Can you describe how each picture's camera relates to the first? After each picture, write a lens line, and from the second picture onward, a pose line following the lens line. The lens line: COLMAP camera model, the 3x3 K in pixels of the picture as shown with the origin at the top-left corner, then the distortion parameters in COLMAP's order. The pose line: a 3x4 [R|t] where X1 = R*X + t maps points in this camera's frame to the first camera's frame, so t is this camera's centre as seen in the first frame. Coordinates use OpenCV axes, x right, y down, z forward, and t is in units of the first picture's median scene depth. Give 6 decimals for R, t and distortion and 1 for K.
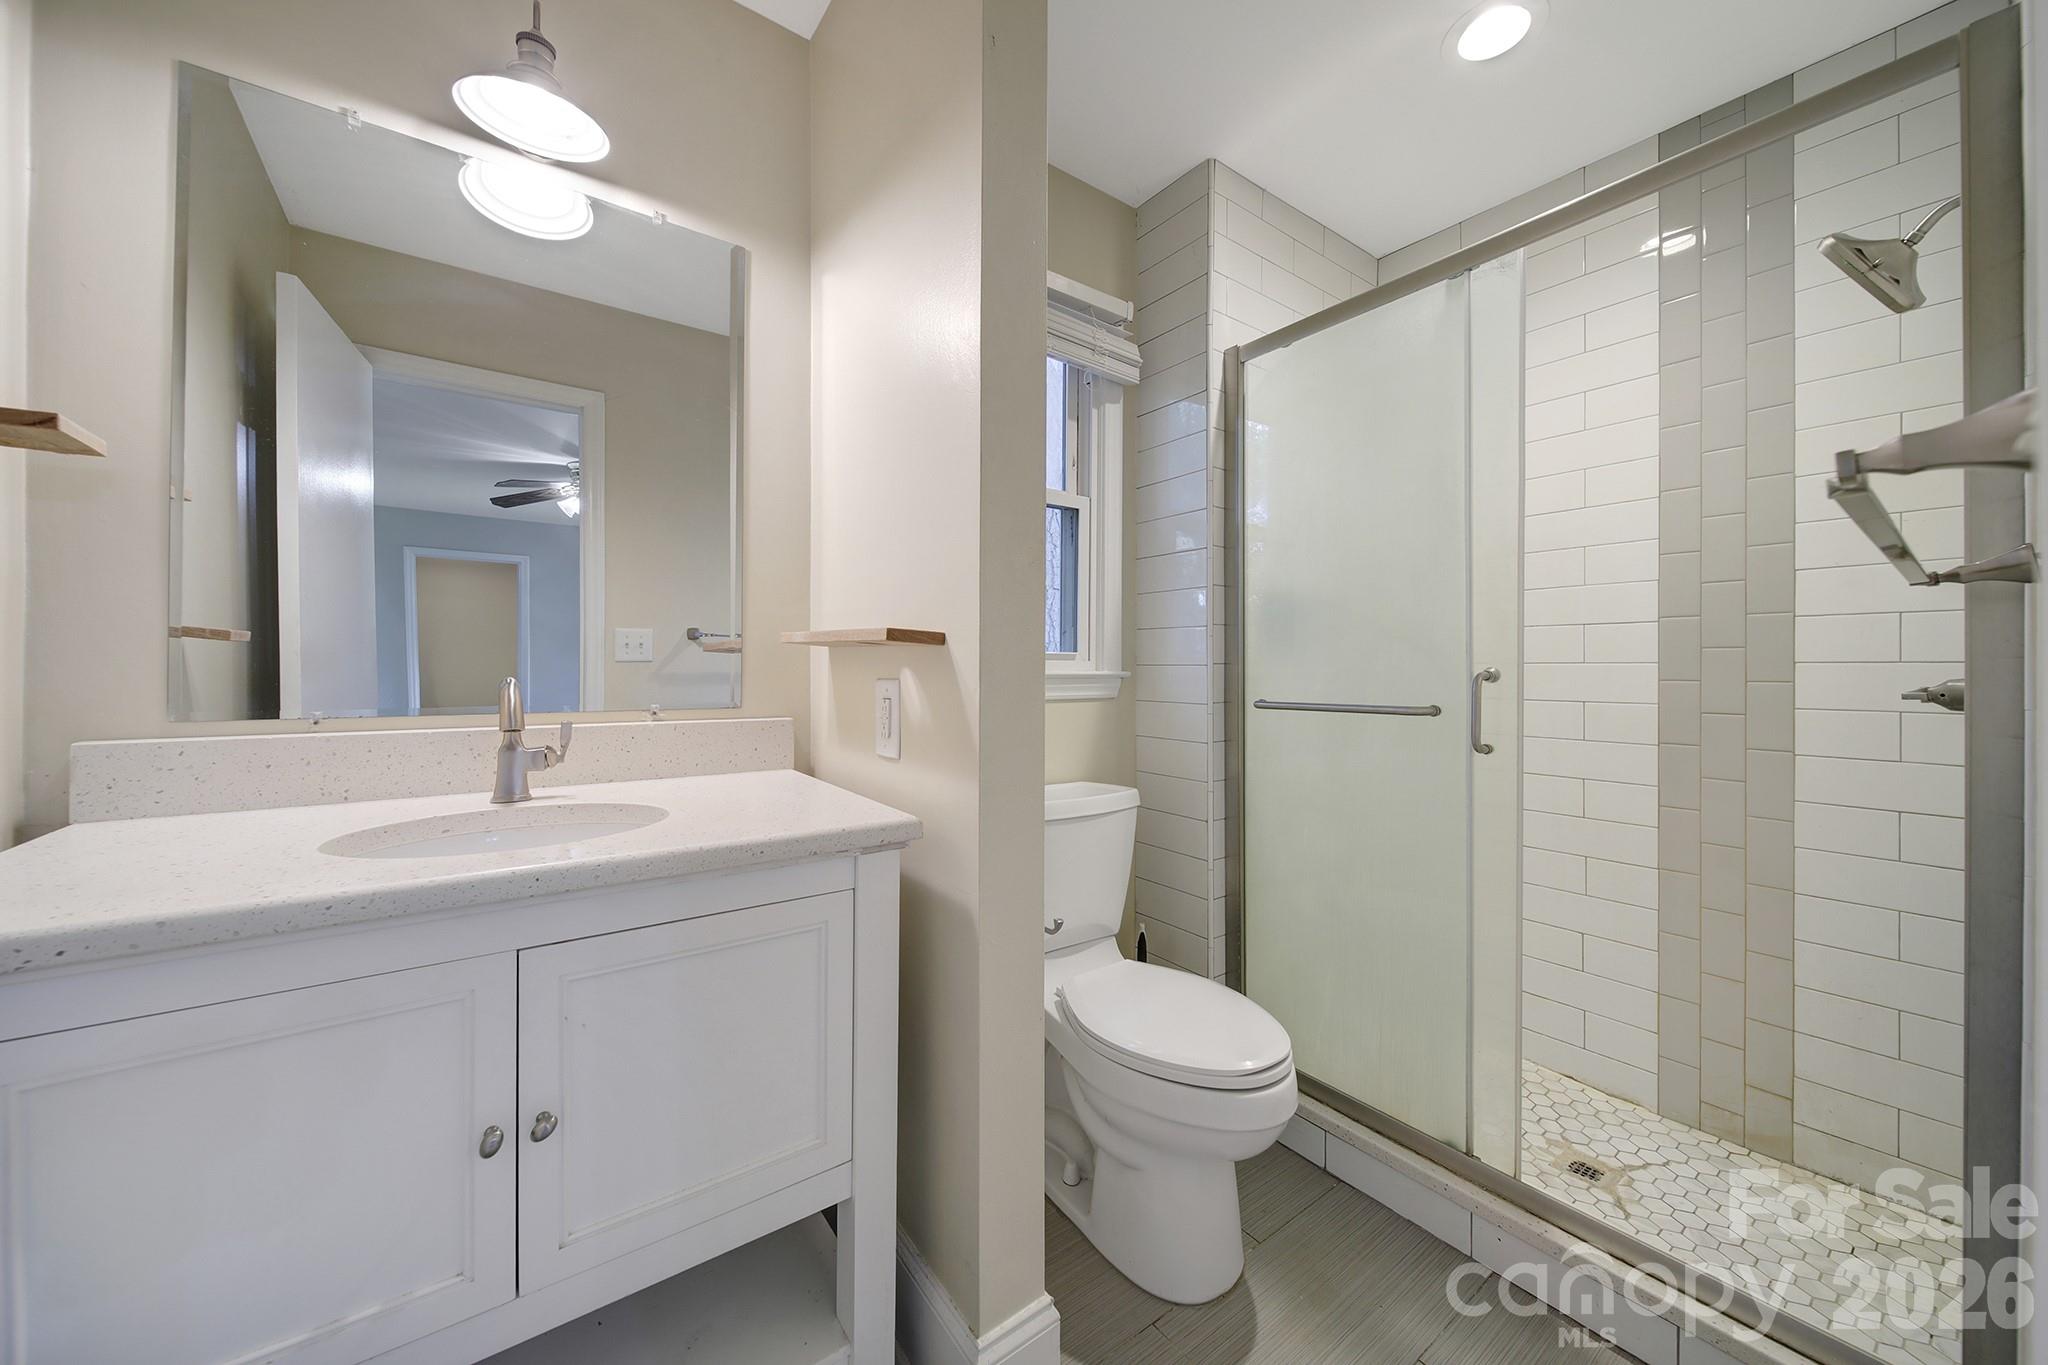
lens RADIAL K [[719.4, 0, 1021.5], [0, 719.4, 672.3], [0, 0, 1]] dist [-0.000360, -0.000094]
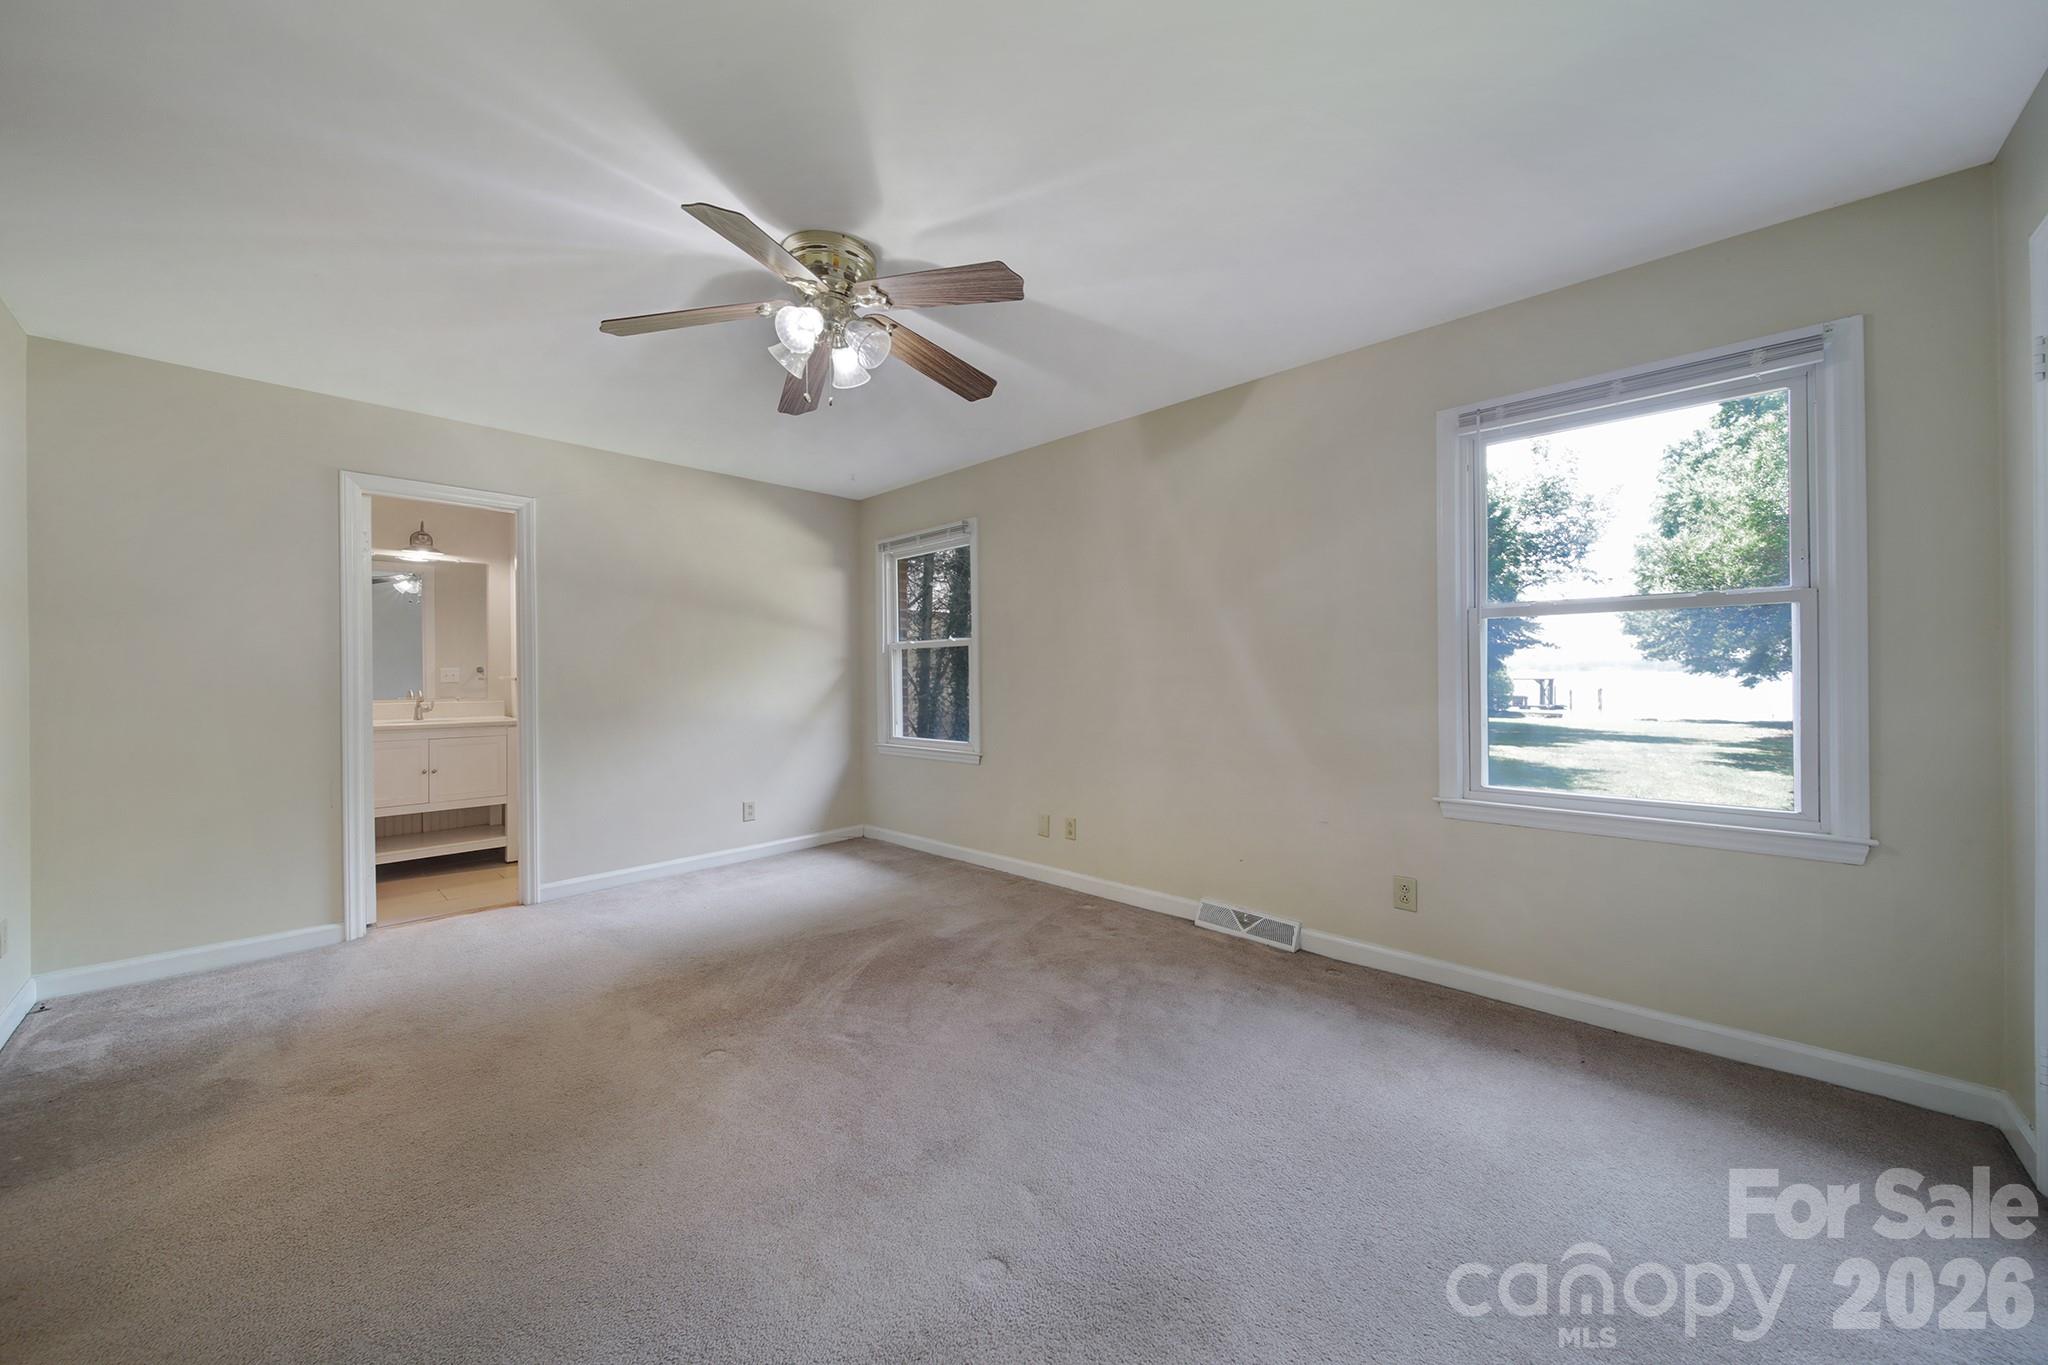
lens RADIAL K [[719.4, 0, 1028.4], [0, 719.4, 675.1], [0, 0, 1]] dist [-0.000360, -0.000094]
pose [[0.982002, -0.010542, 0.188577, 1.845217], [0.011341, 0.999931, -0.003159, -0.024988], [-0.188531, 0.005241, 0.982053, -3.508490]]
